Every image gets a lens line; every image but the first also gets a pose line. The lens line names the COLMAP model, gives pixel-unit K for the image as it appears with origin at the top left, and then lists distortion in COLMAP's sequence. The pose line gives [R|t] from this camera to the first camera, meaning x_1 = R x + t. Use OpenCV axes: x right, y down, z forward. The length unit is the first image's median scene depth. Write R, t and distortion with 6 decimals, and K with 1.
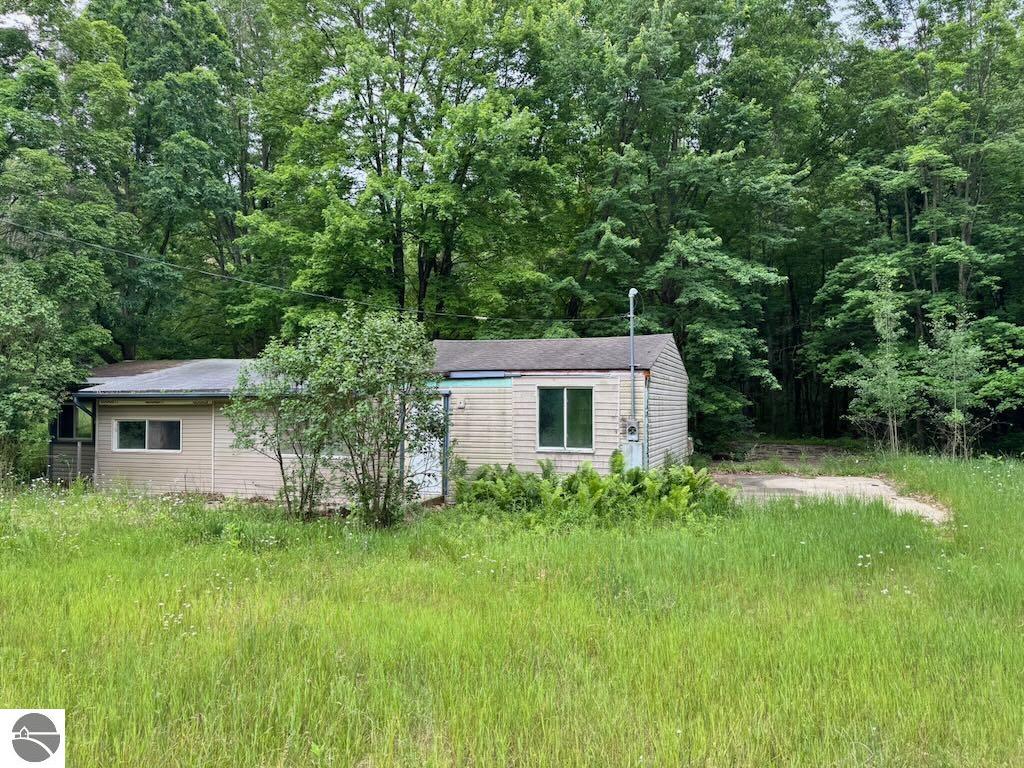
lens RADIAL K [[722.4, 0, 507.5], [0, 722.4, 388.3], [0, 0, 1]] dist [0.028975, -0.035619]
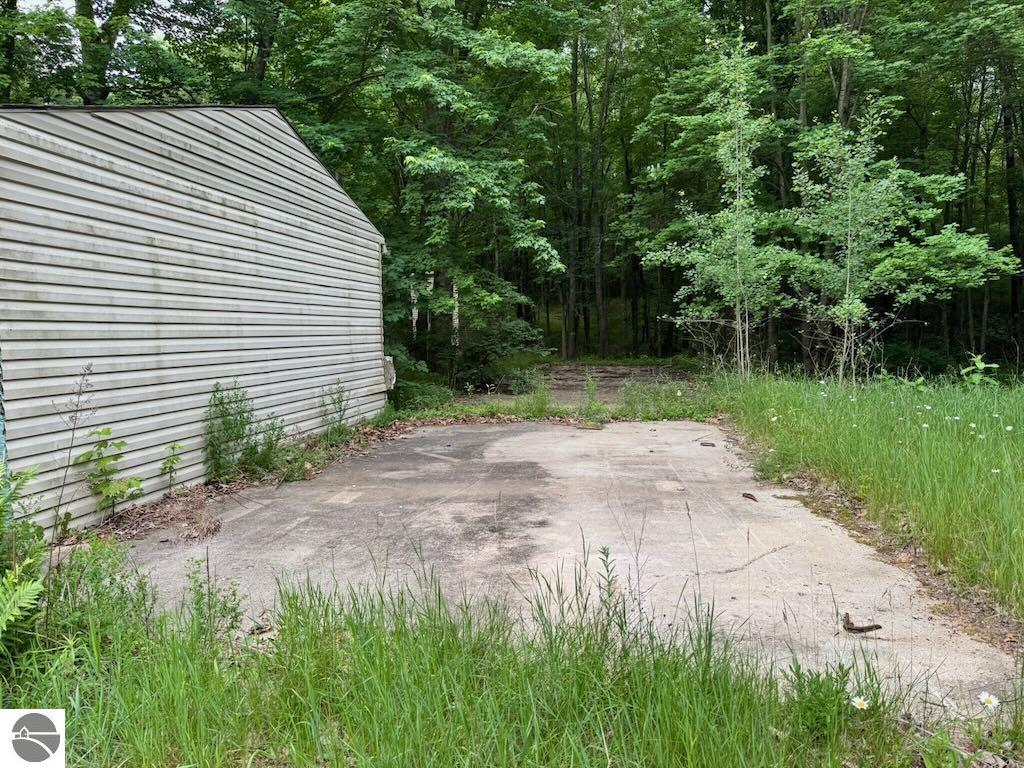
lens RADIAL K [[725.1, 0, 512.8], [0, 725.1, 402.1], [0, 0, 1]] dist [0.107617, -0.176486]
pose [[0.980737, -0.030545, 0.192932, 0.220921], [0.007343, 0.992765, 0.119845, 0.035643], [-0.195197, -0.116119, 0.973866, 0.429412]]
